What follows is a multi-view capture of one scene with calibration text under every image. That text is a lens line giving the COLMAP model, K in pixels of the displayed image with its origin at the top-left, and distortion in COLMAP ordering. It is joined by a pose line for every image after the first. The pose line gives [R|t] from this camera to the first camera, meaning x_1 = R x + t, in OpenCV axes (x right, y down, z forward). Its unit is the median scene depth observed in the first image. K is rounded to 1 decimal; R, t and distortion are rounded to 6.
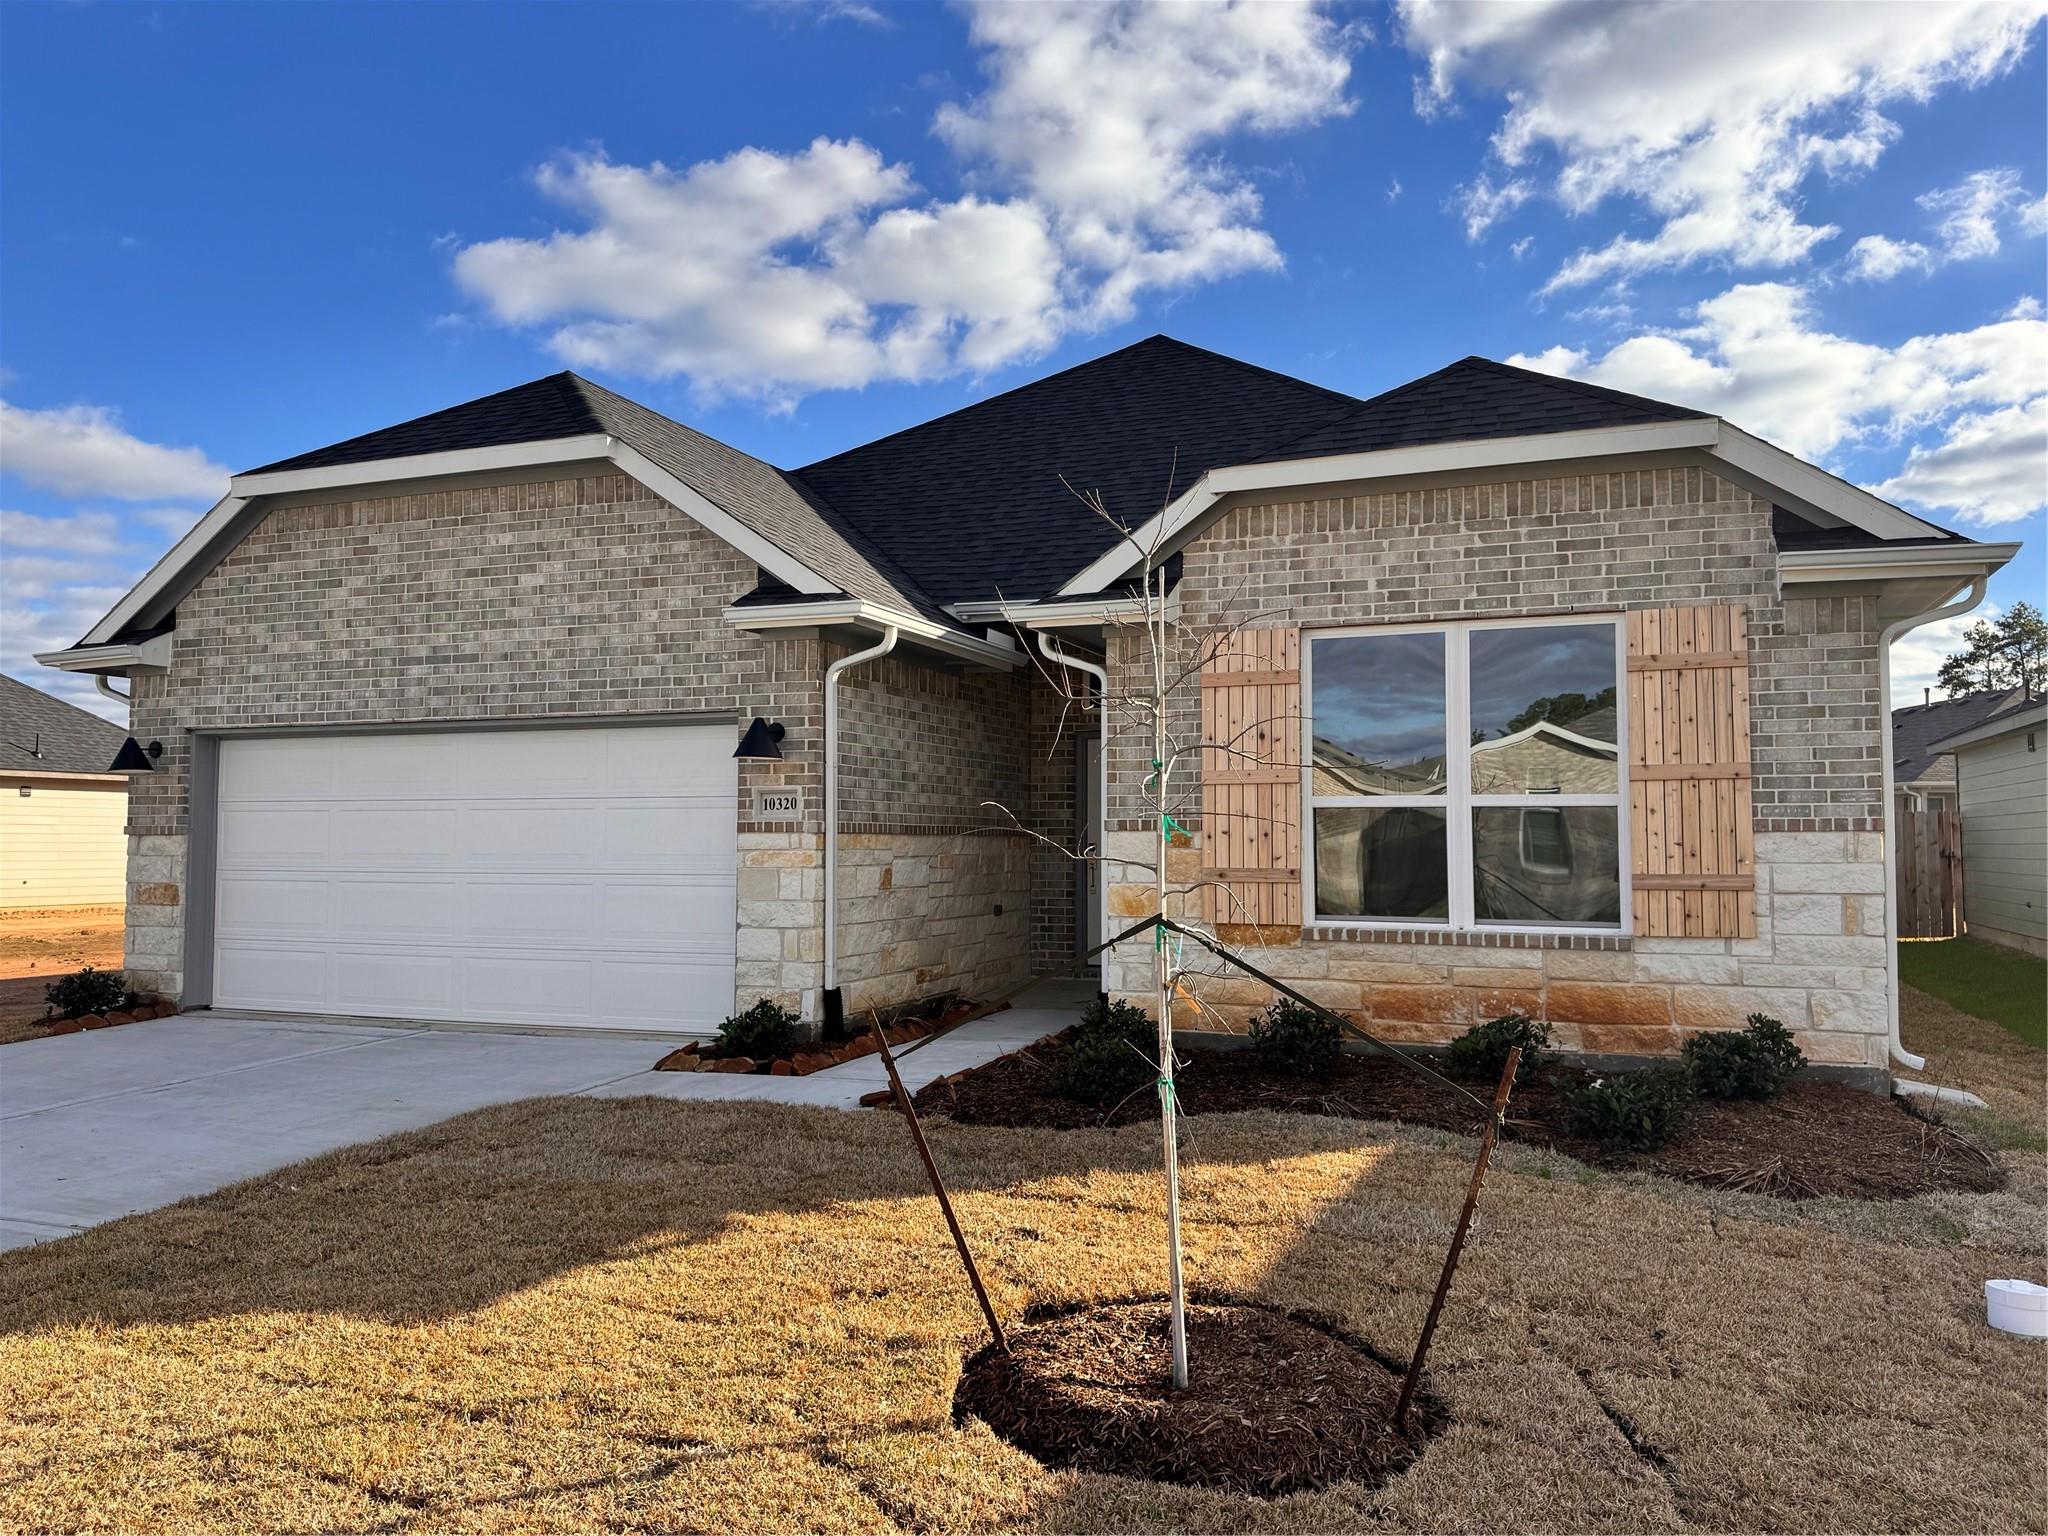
lens RADIAL K [[1488.1, 0, 1021.2], [0, 1488.1, 766.5], [0, 0, 1]] dist [0.020979, -0.012197]
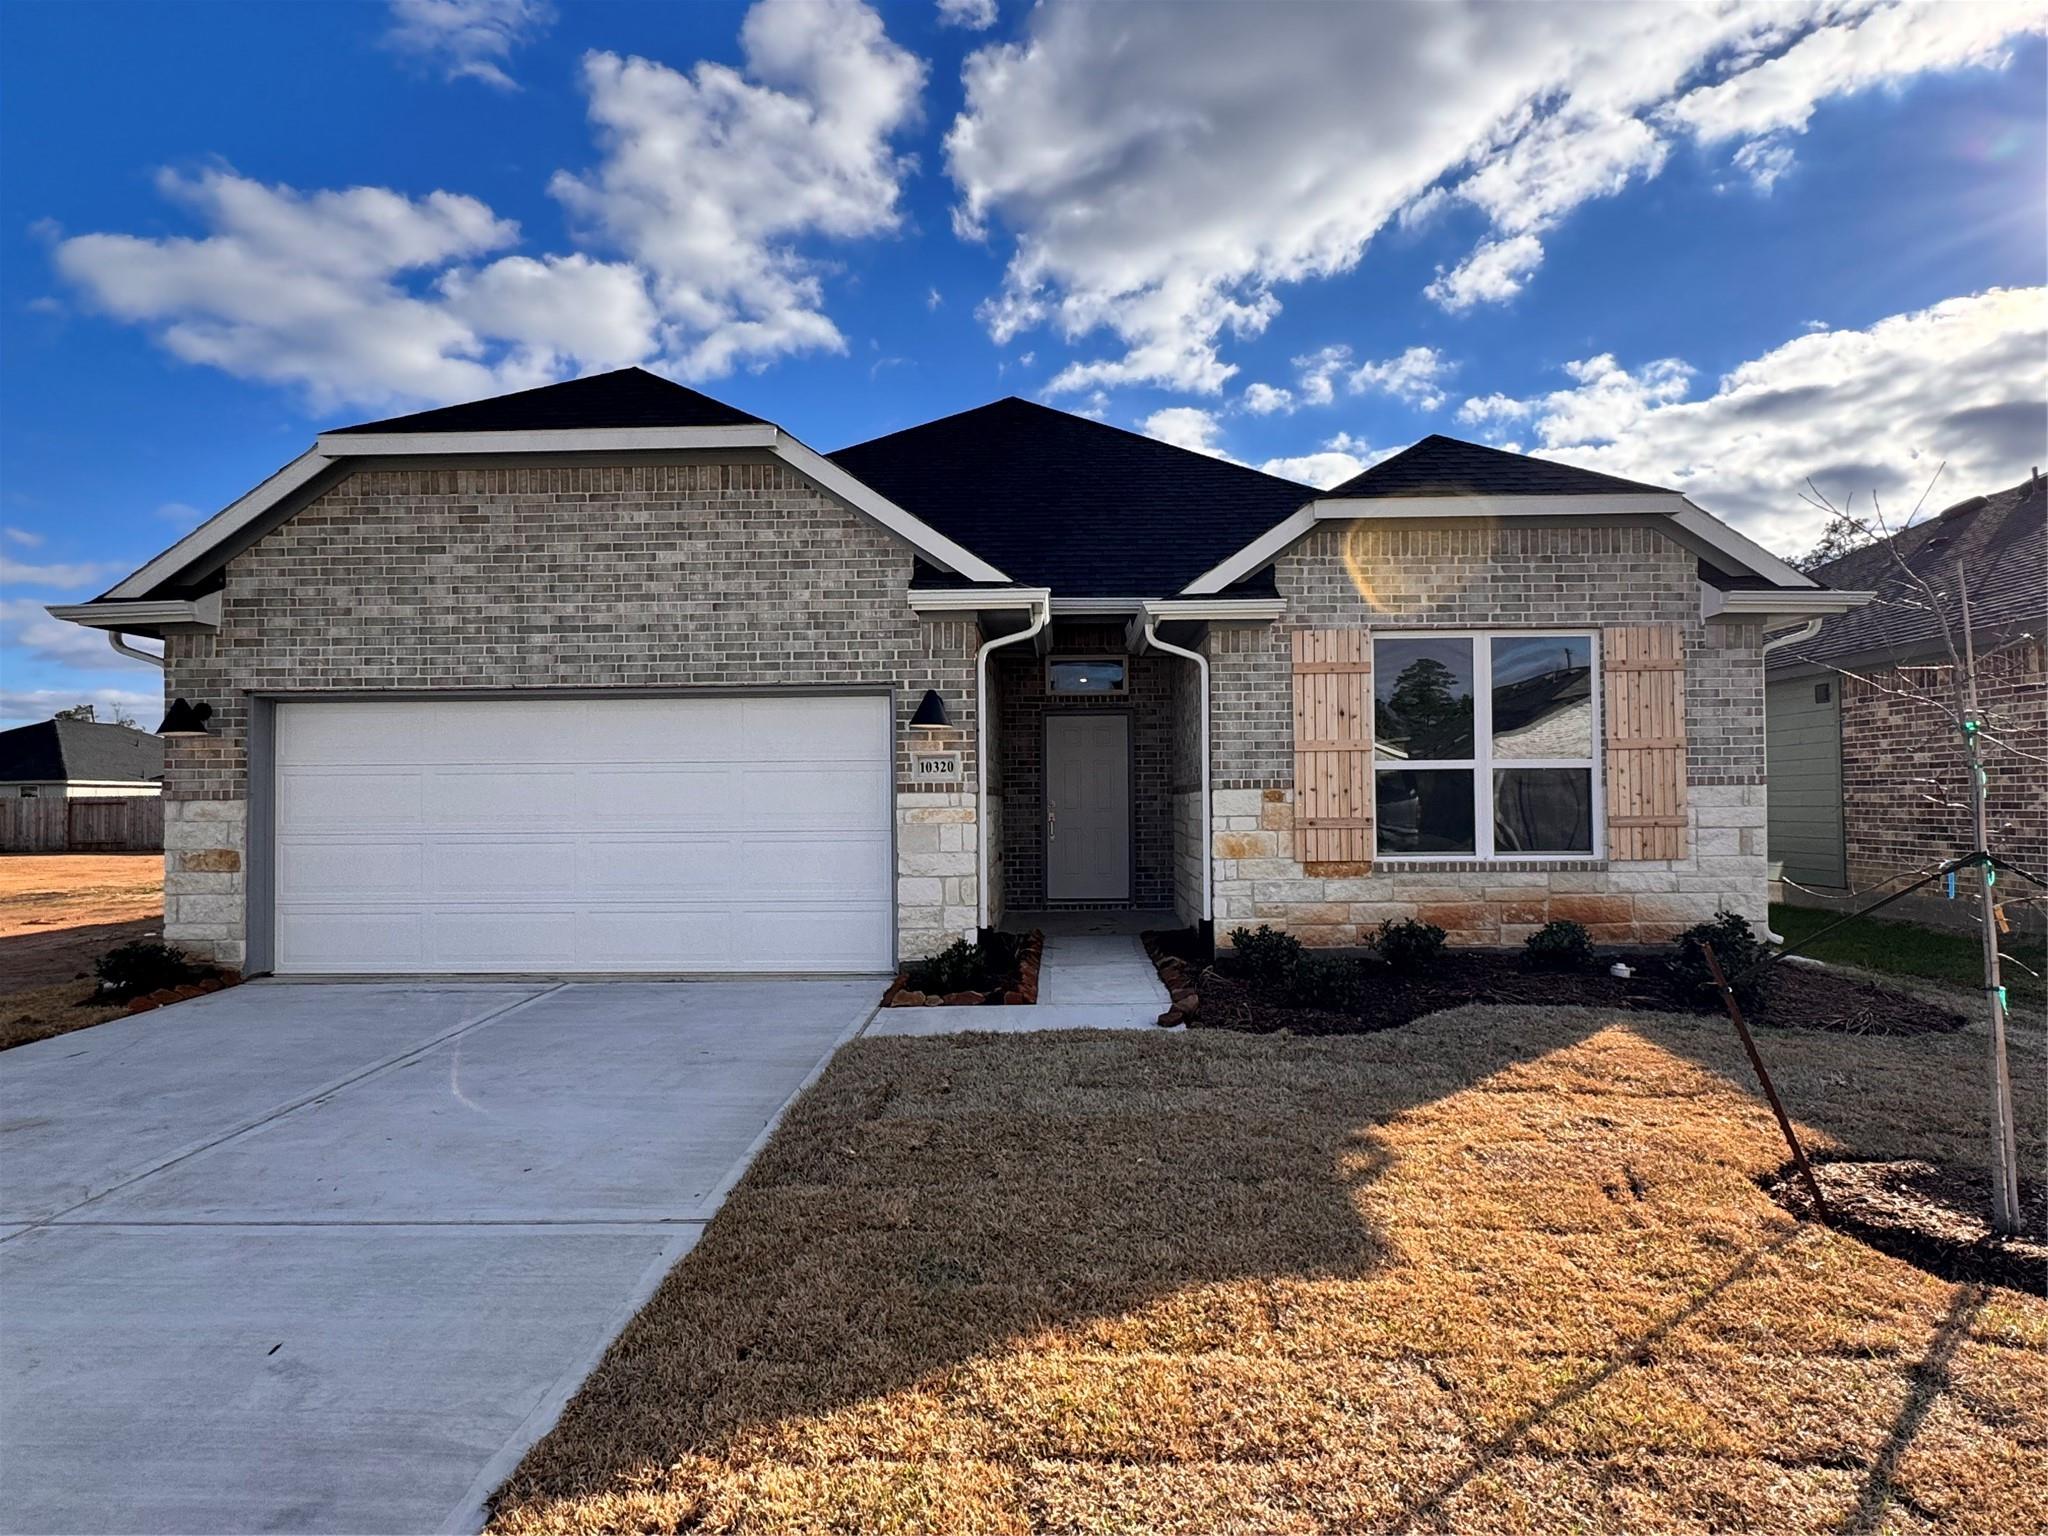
lens RADIAL K [[1182.4, 0, 1030.0], [0, 1182.4, 781.1], [0, 0, 1]] dist [-0.028650, 0.011680]
pose [[0.939835, -0.003657, 0.341608, -0.384827], [-0.006954, 0.999531, 0.029832, 0.008116], [-0.341557, -0.030413, 0.939369, 0.122856]]
